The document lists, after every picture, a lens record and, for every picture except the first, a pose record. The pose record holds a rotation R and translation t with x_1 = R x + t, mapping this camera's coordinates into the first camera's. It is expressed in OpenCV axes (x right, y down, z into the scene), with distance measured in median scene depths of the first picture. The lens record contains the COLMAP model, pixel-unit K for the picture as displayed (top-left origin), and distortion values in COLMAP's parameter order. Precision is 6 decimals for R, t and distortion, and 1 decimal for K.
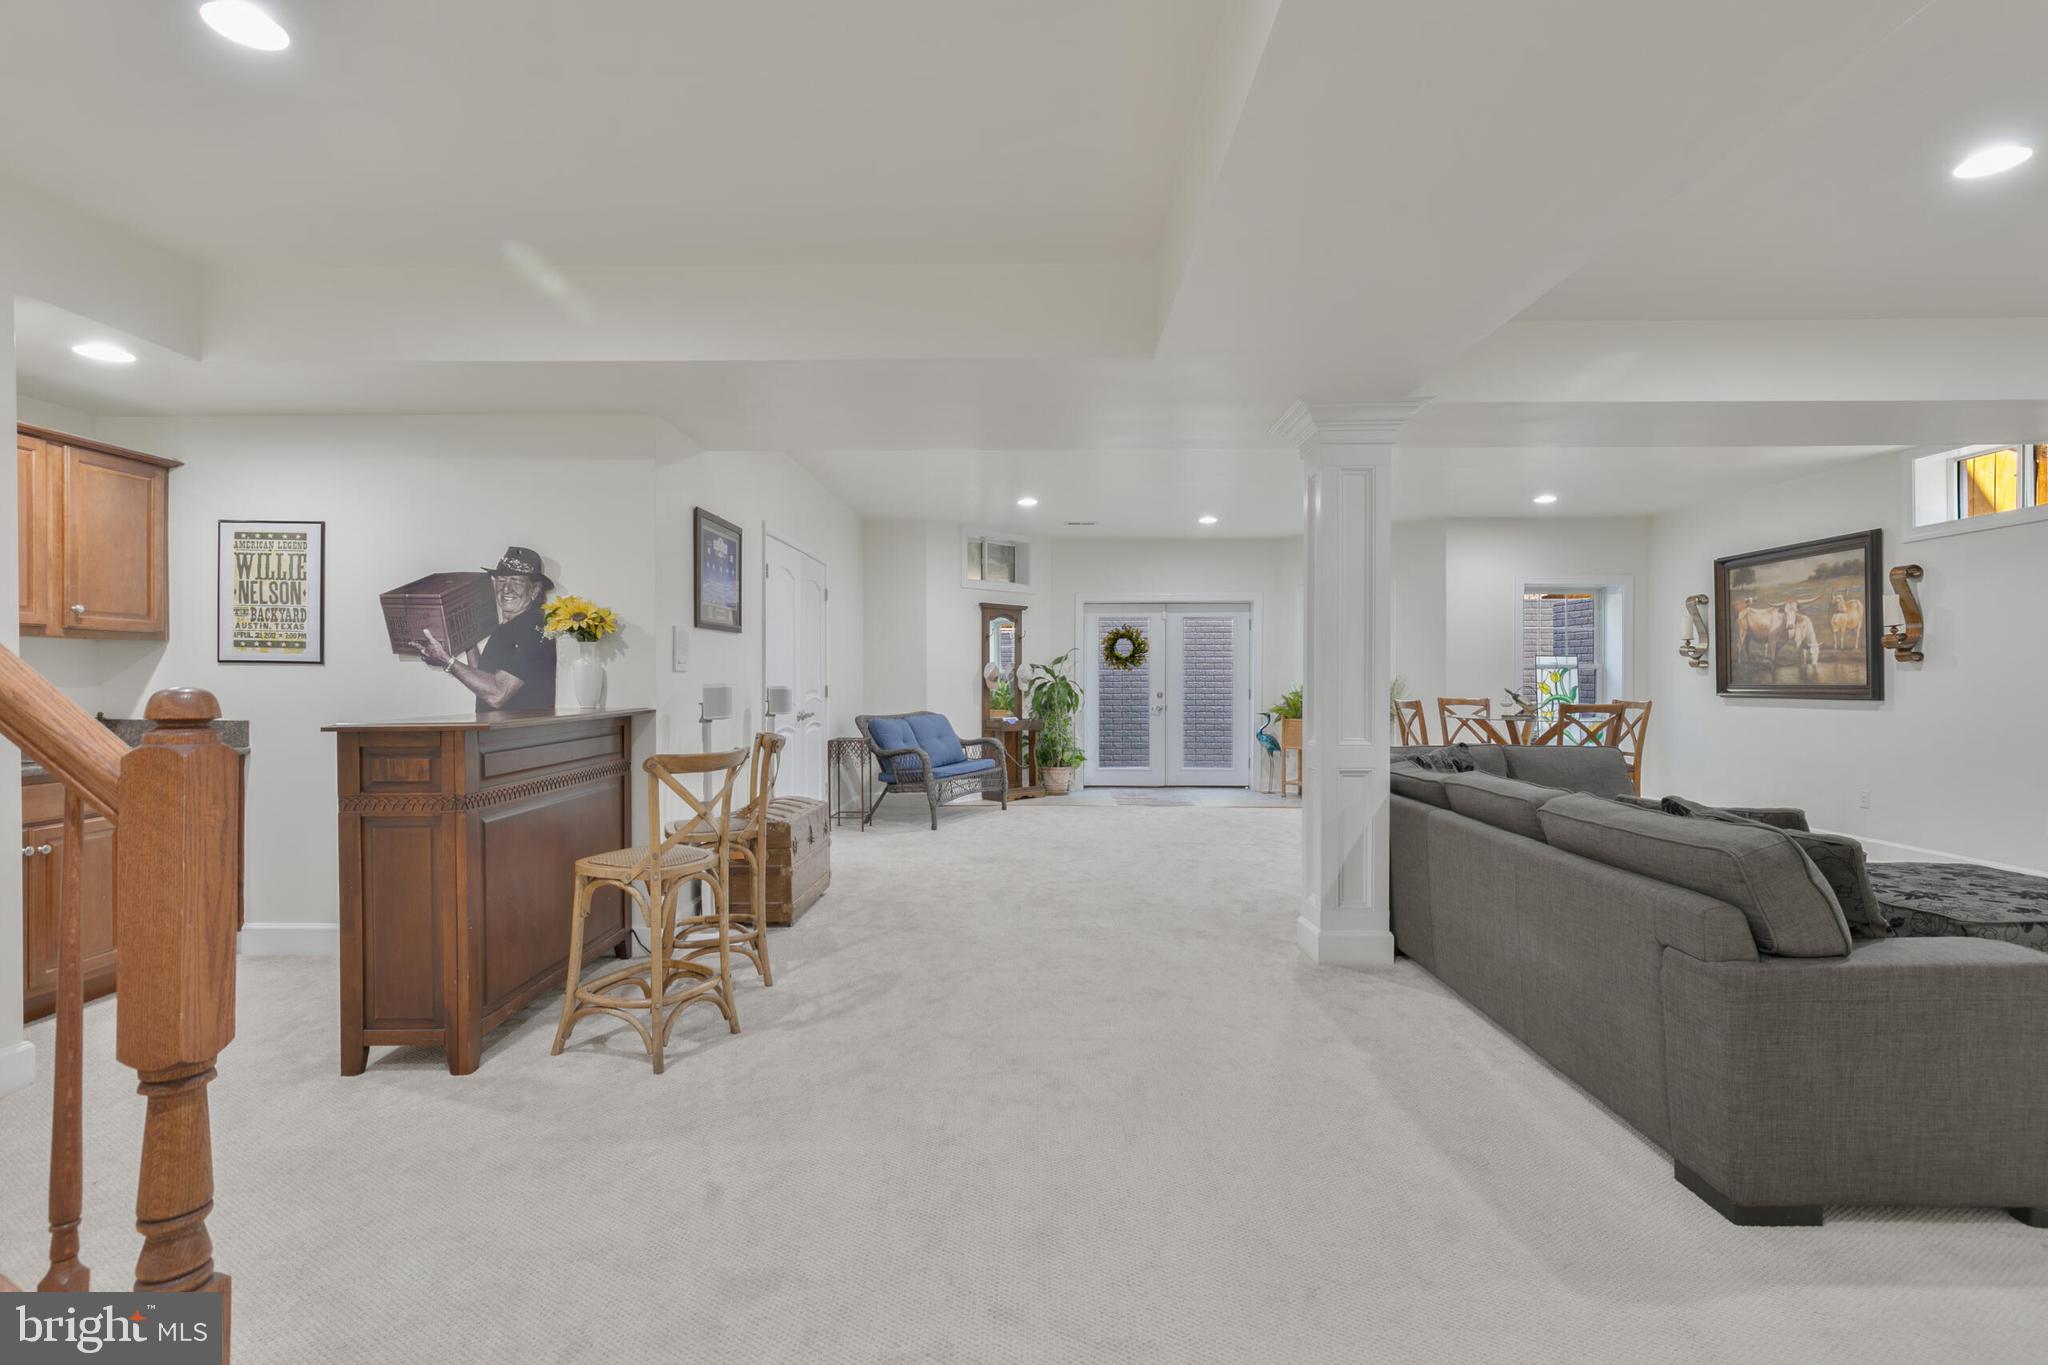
lens RADIAL K [[924.8, 0, 1021.7], [0, 924.8, 683.0], [0, 0, 1]] dist [0.007294, -0.001836]
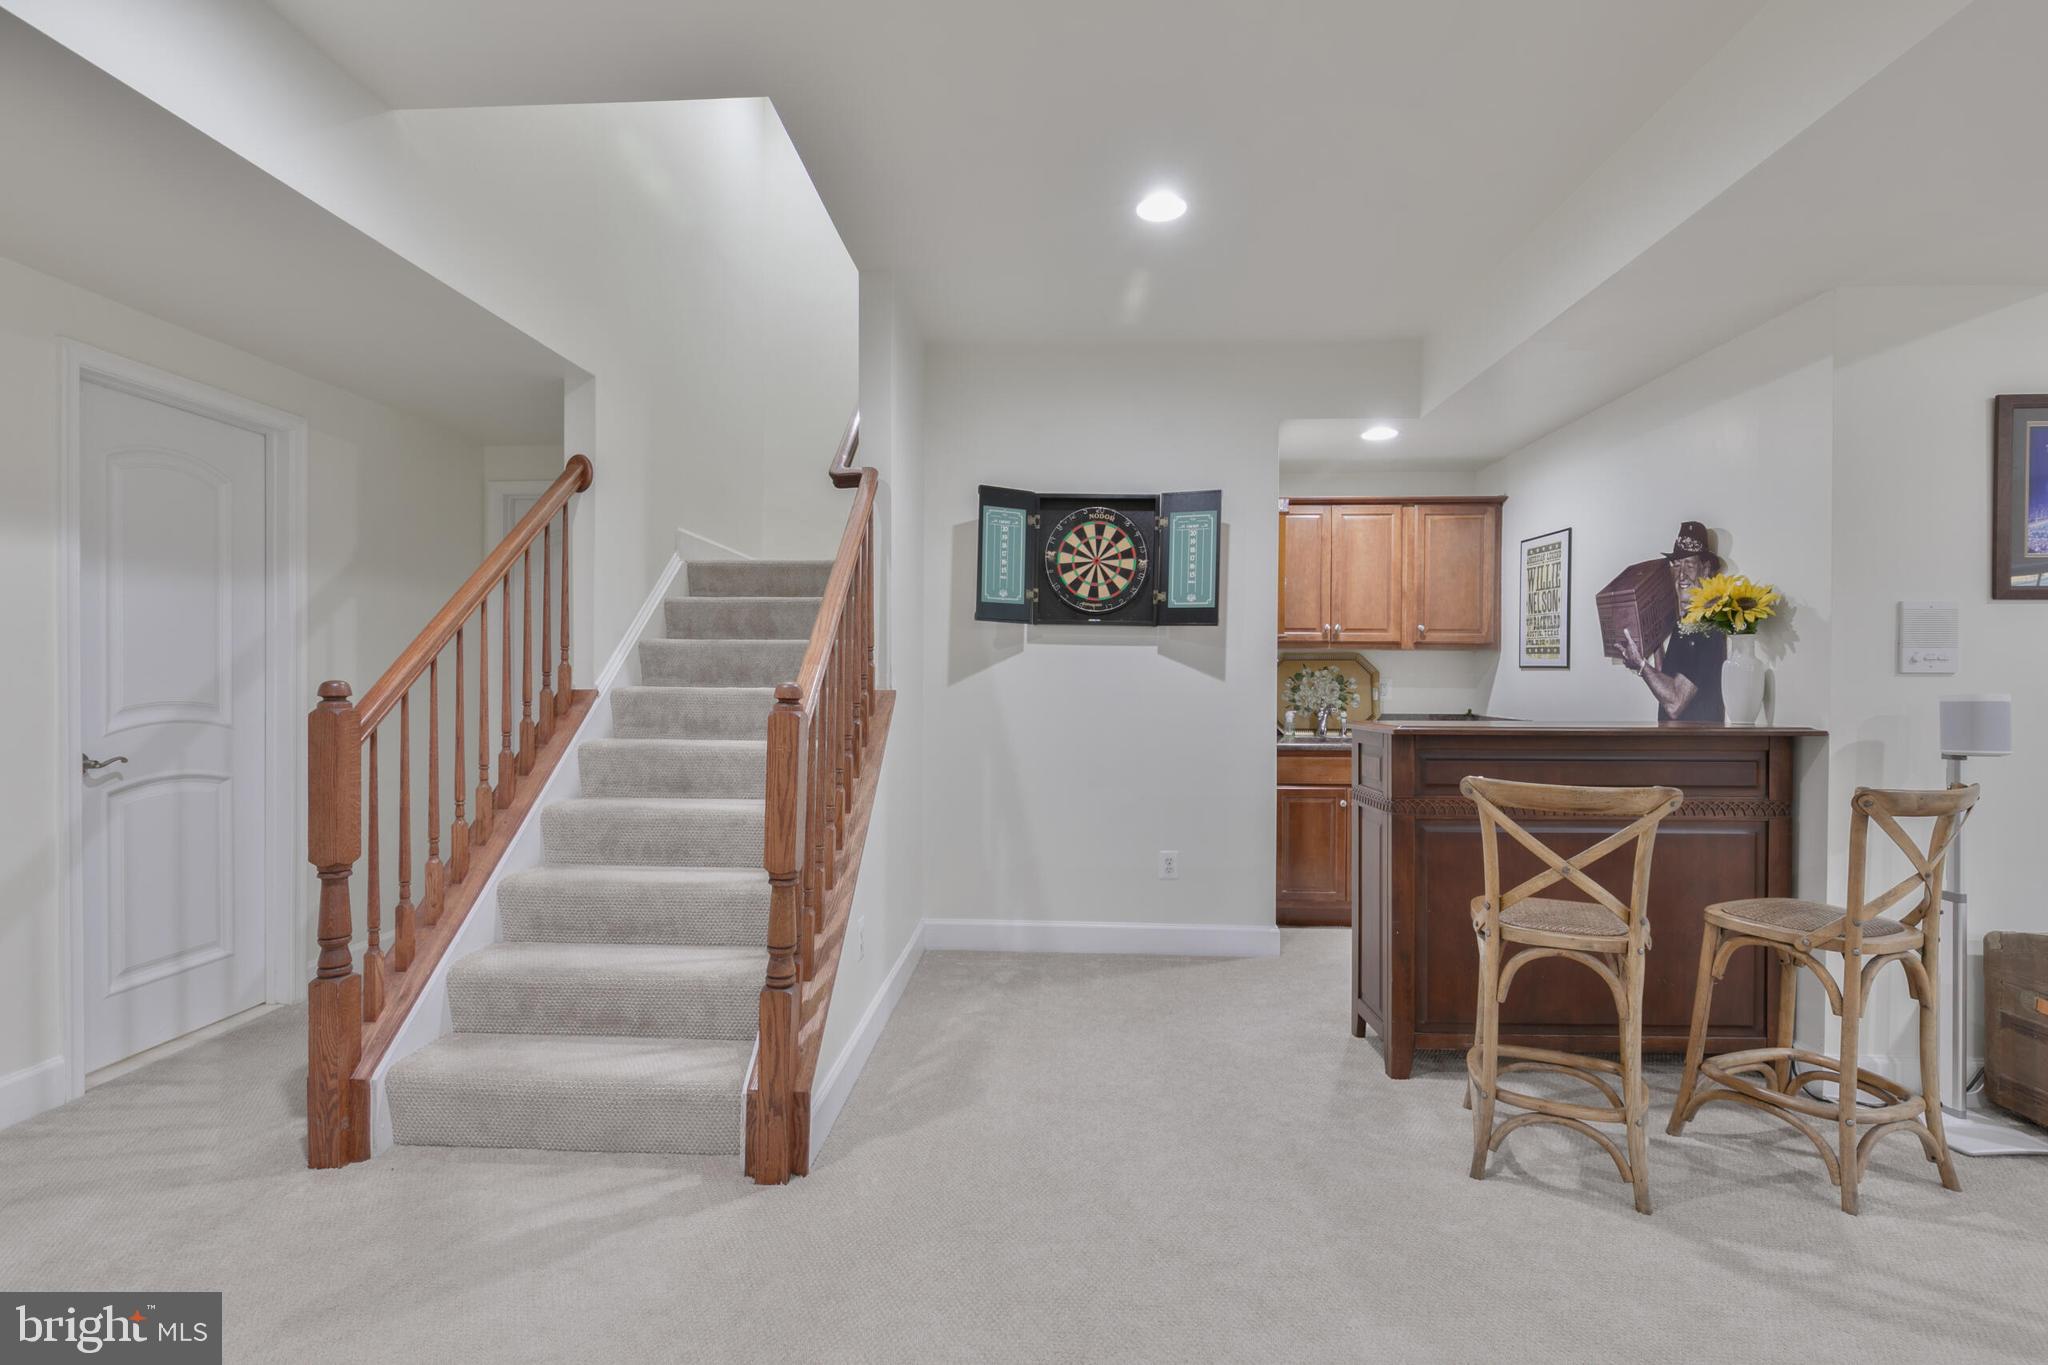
lens RADIAL K [[950.3, 0, 1022.7], [0, 950.3, 676.9], [0, 0, 1]] dist [-0.003956, -0.000397]
pose [[-0.034519, -0.002039, -0.999402, 0.305453], [-0.013828, 0.999903, -0.001562, -0.001257], [0.999308, 0.013766, -0.034544, 0.443754]]
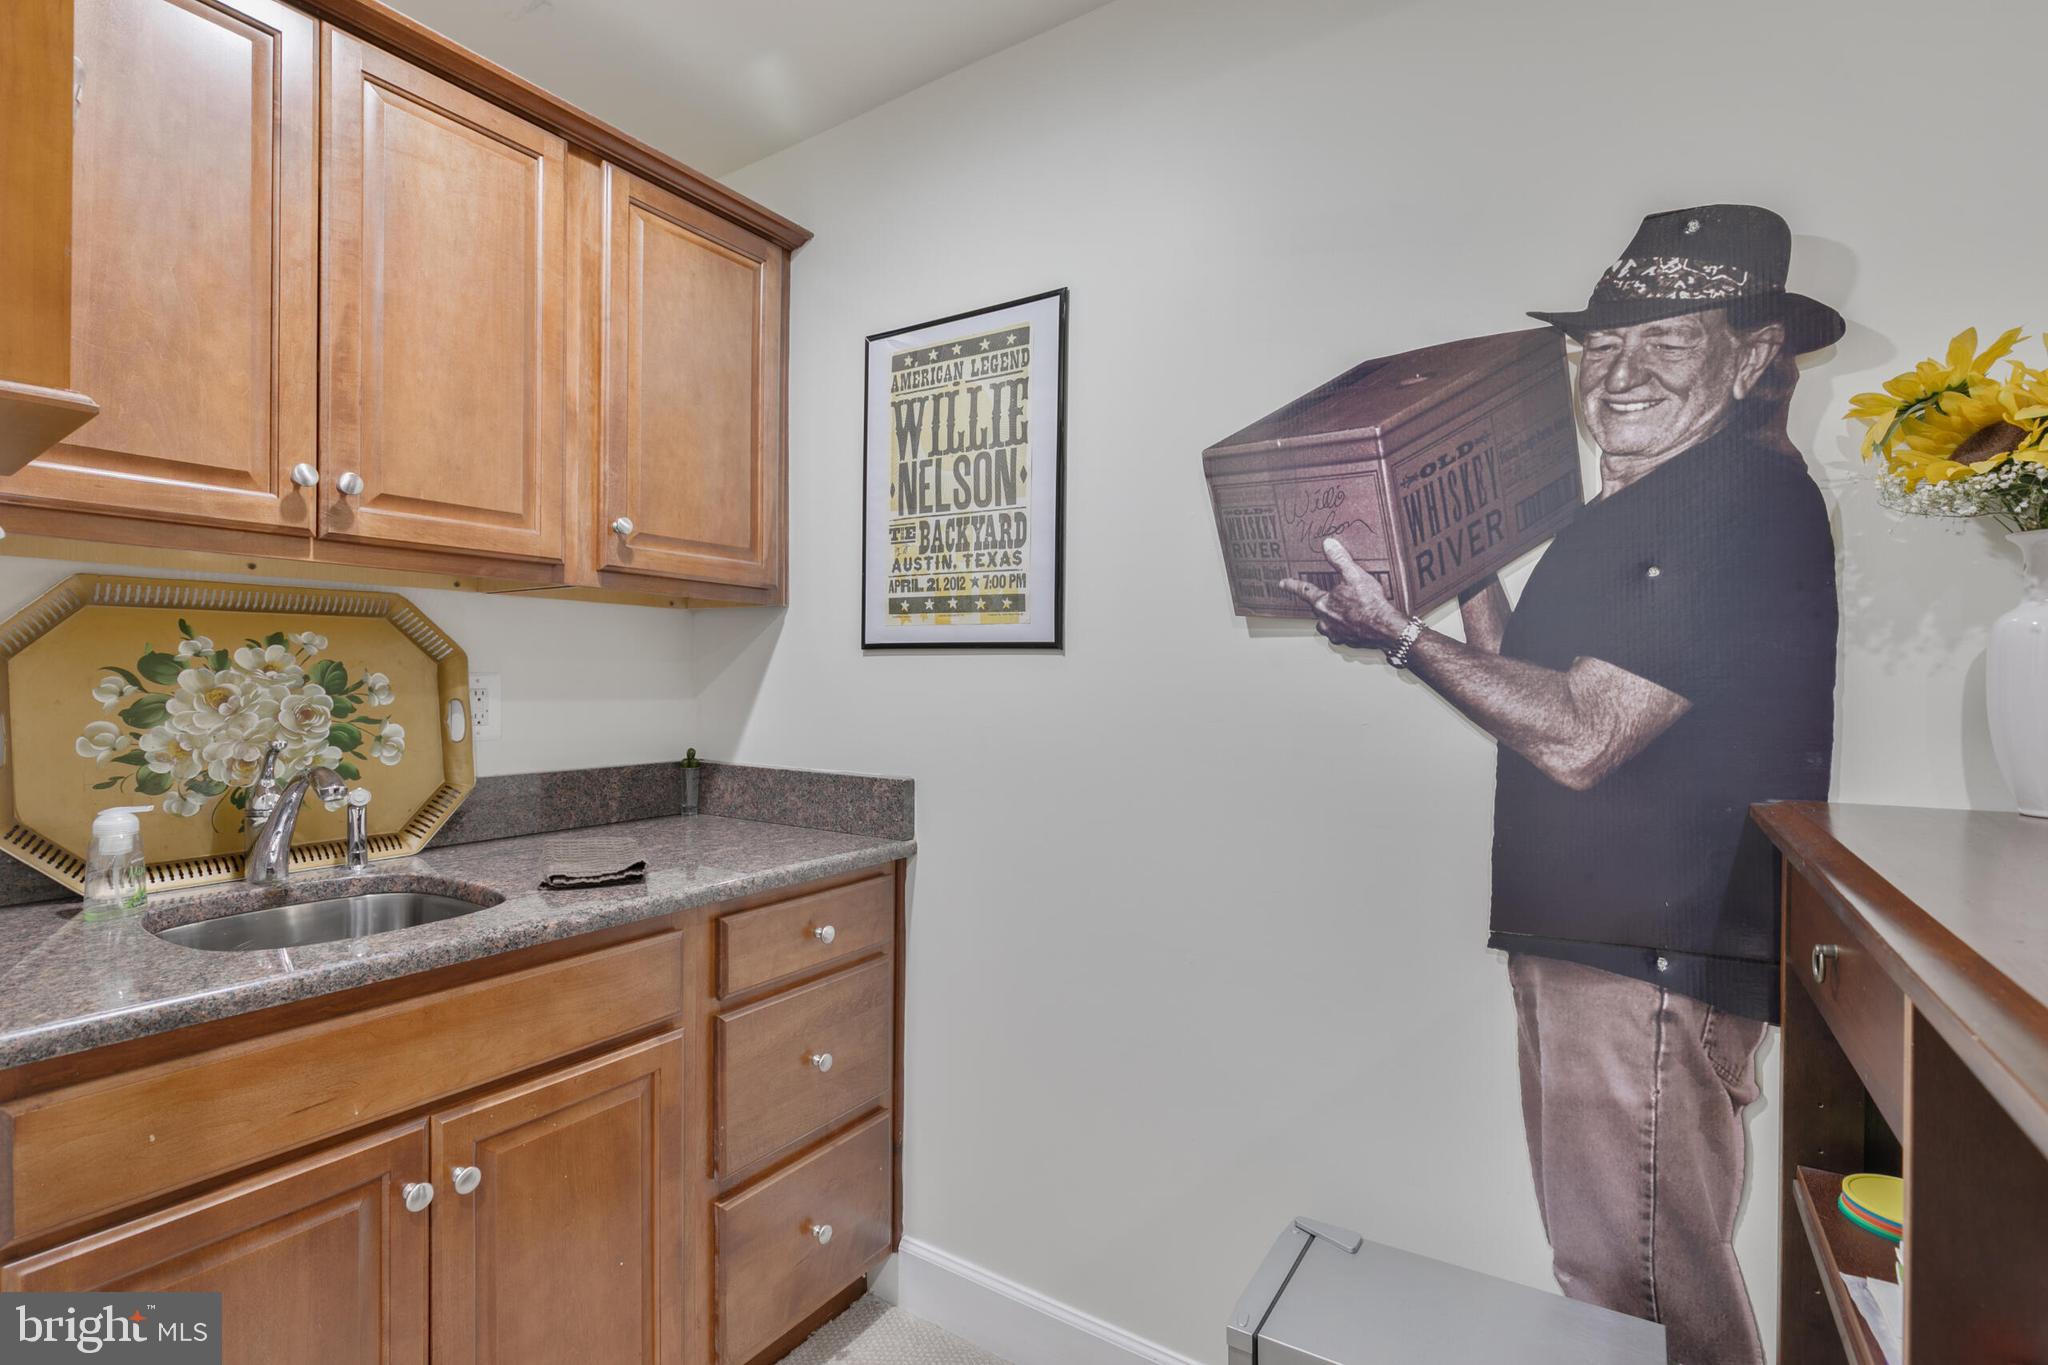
lens RADIAL K [[950.3, 0, 1019.6], [0, 950.3, 686.3], [0, 0, 1]] dist [-0.003956, -0.000397]
pose [[0.842035, 0.004402, -0.539404, -0.552810], [-0.007188, 0.999969, -0.003060, -0.002883], [0.539374, 0.006454, 0.842041, 0.653899]]
